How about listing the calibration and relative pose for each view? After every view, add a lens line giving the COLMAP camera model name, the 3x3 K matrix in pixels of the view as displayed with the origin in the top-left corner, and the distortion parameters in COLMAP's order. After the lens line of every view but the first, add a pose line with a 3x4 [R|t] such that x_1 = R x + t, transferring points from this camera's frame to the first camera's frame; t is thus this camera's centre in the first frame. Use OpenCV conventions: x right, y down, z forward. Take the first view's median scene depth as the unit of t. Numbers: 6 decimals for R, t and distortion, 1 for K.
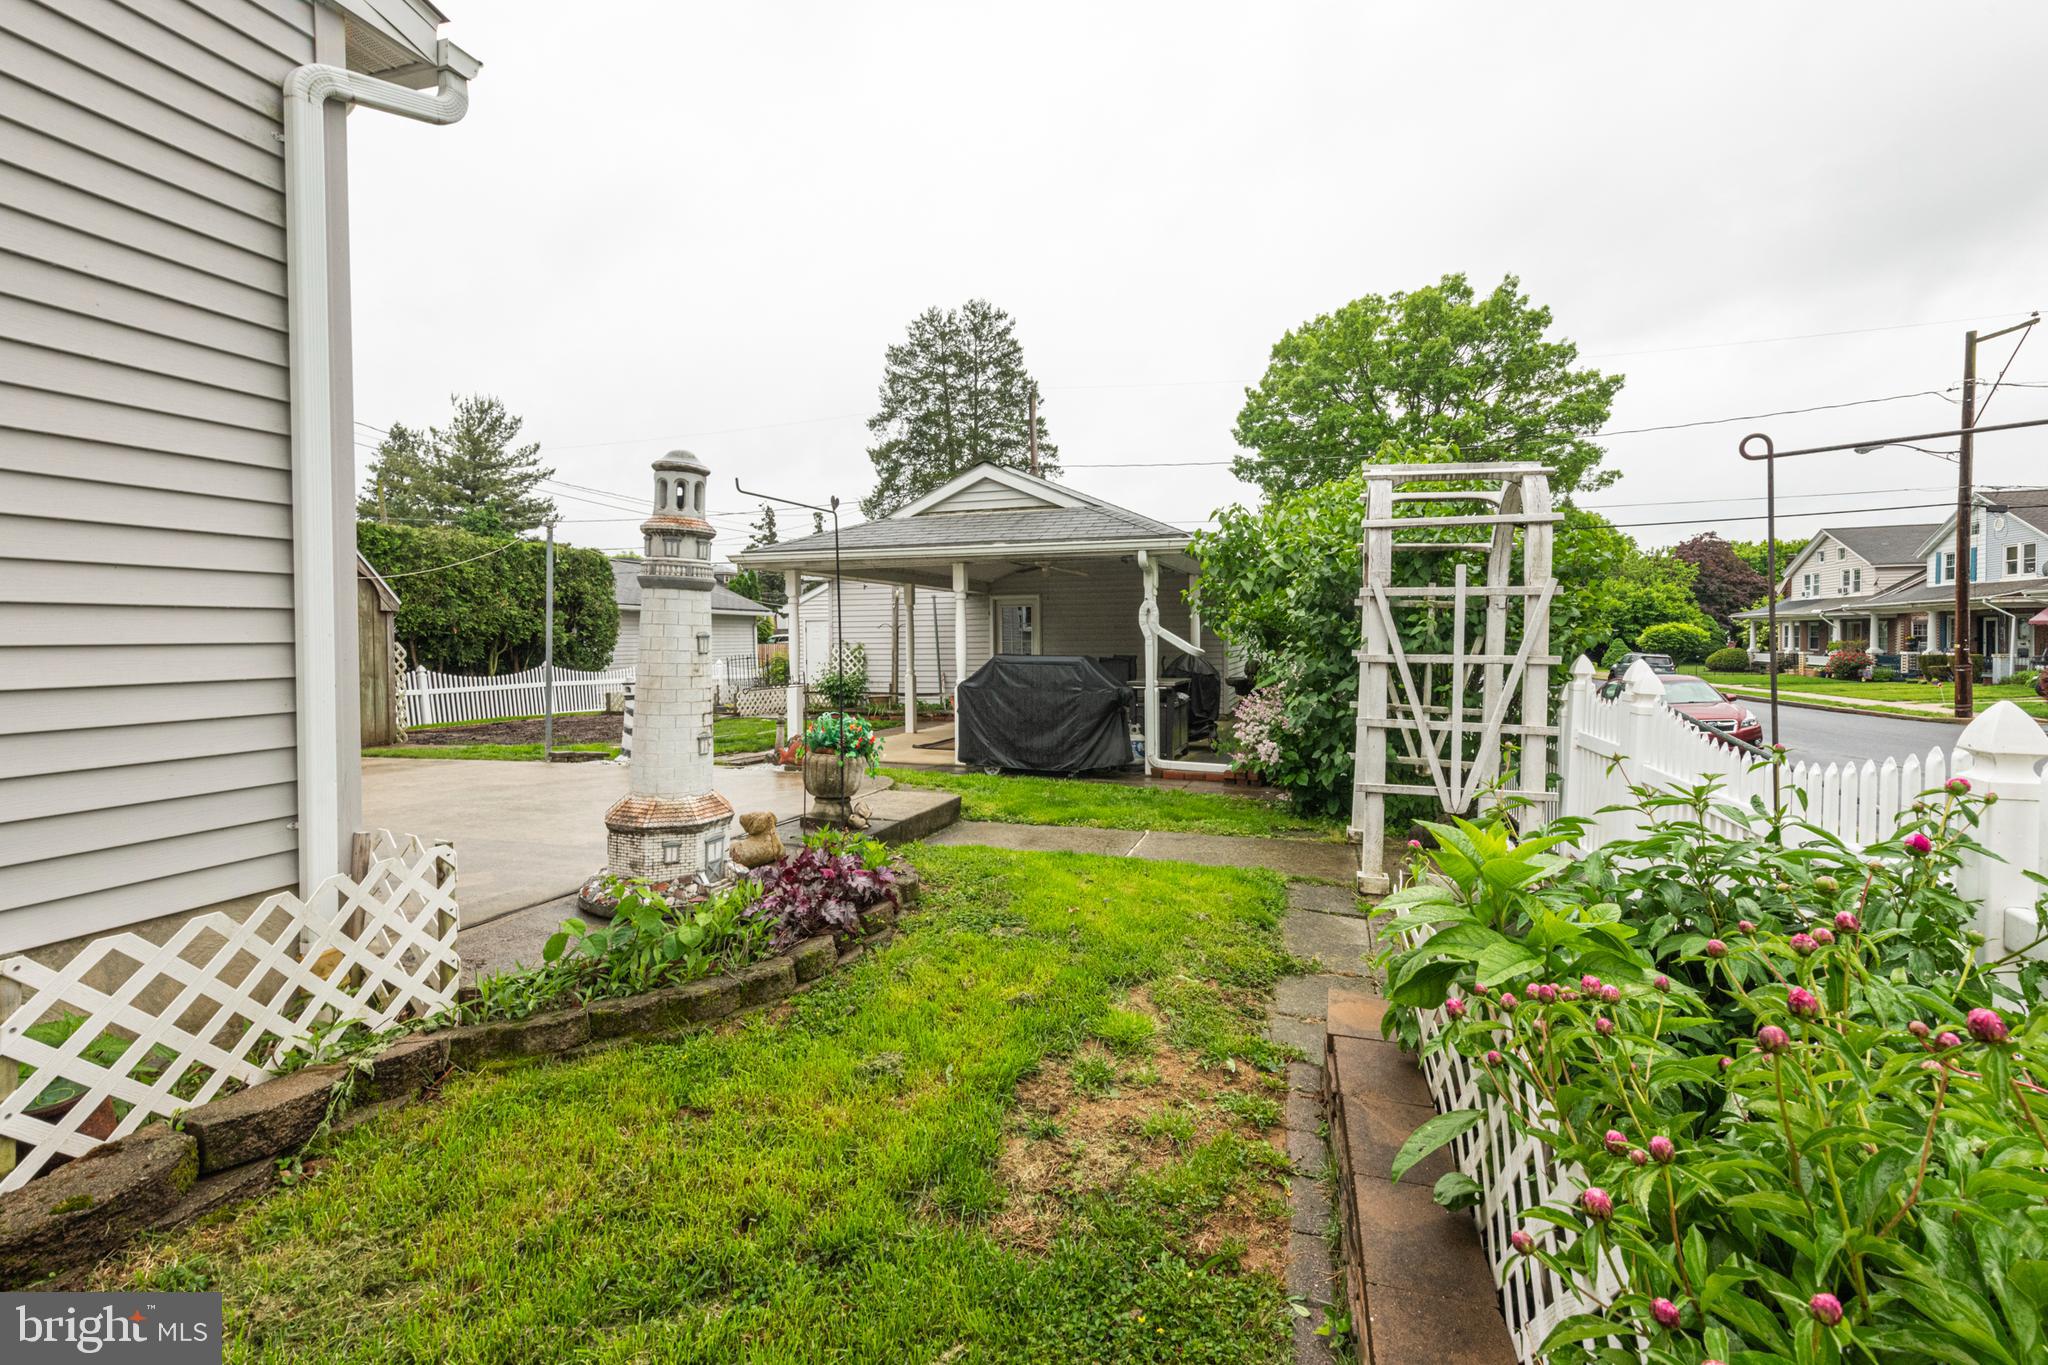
lens RADIAL K [[873.3, 0, 1061.5], [0, 873.3, 657.2], [0, 0, 1]] dist [0.007155, -0.001074]
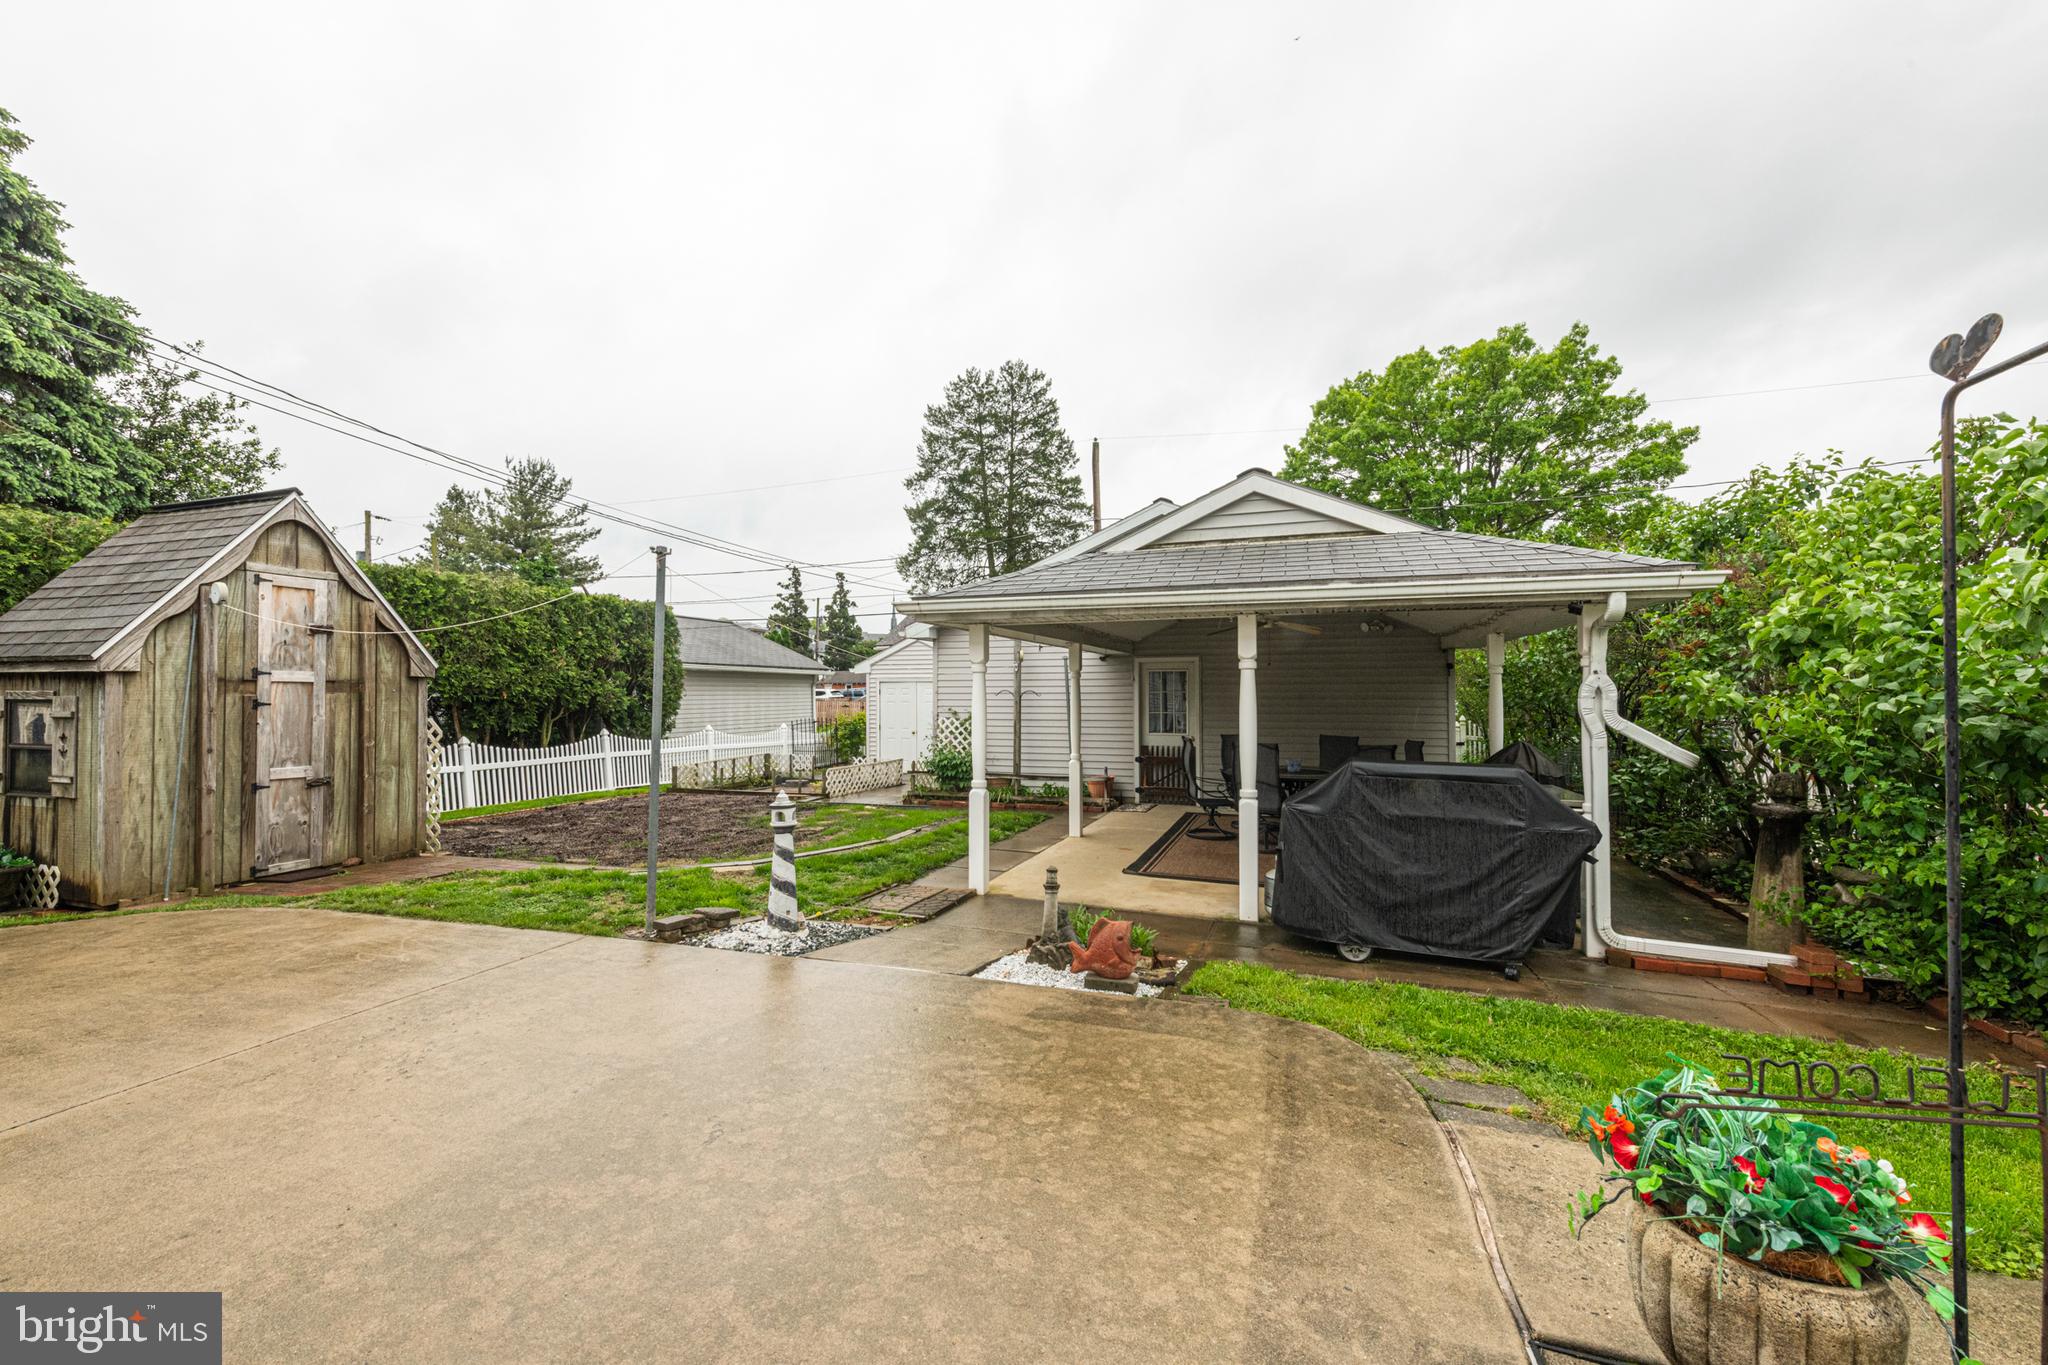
lens RADIAL K [[810.2, 0, 1018.7], [0, 810.2, 683.2], [0, 0, 1]] dist [0.011004, -0.002661]
pose [[0.999187, 0.007000, -0.039697, -0.055888], [-0.008247, 0.999474, -0.031355, -0.007277], [0.039457, 0.031657, 0.998720, 0.079351]]
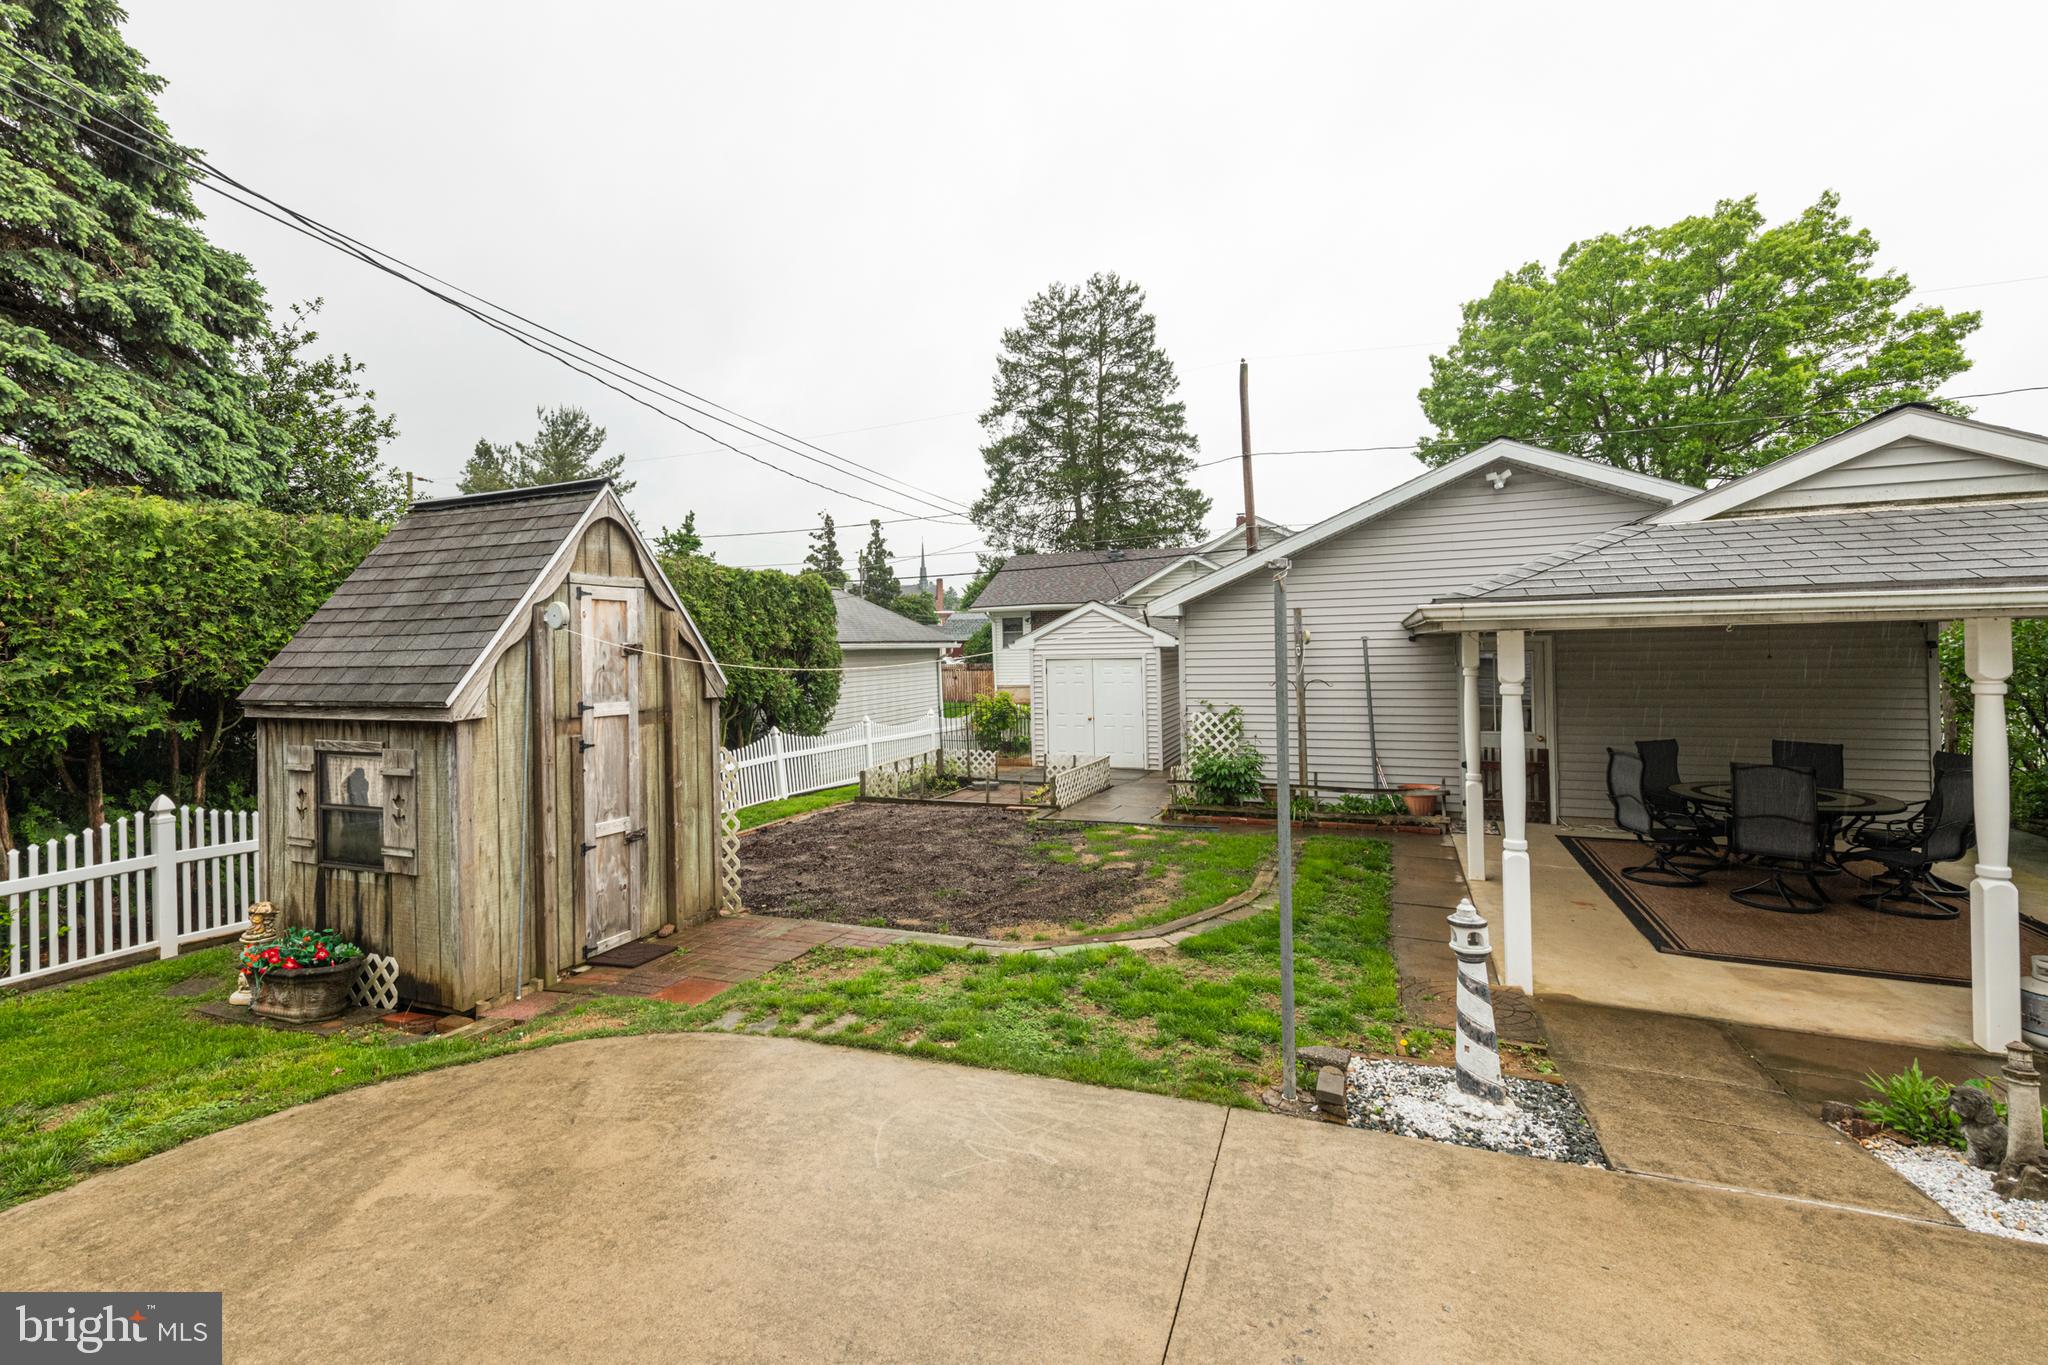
lens RADIAL K [[905.2, 0, 983.4], [0, 905.2, 644.5], [0, 0, 1]] dist [0.012469, -0.004096]
pose [[0.993279, -0.012360, -0.115080, -0.124736], [0.009927, 0.999716, -0.021687, -0.018423], [0.115316, 0.020398, 0.993119, 0.095264]]
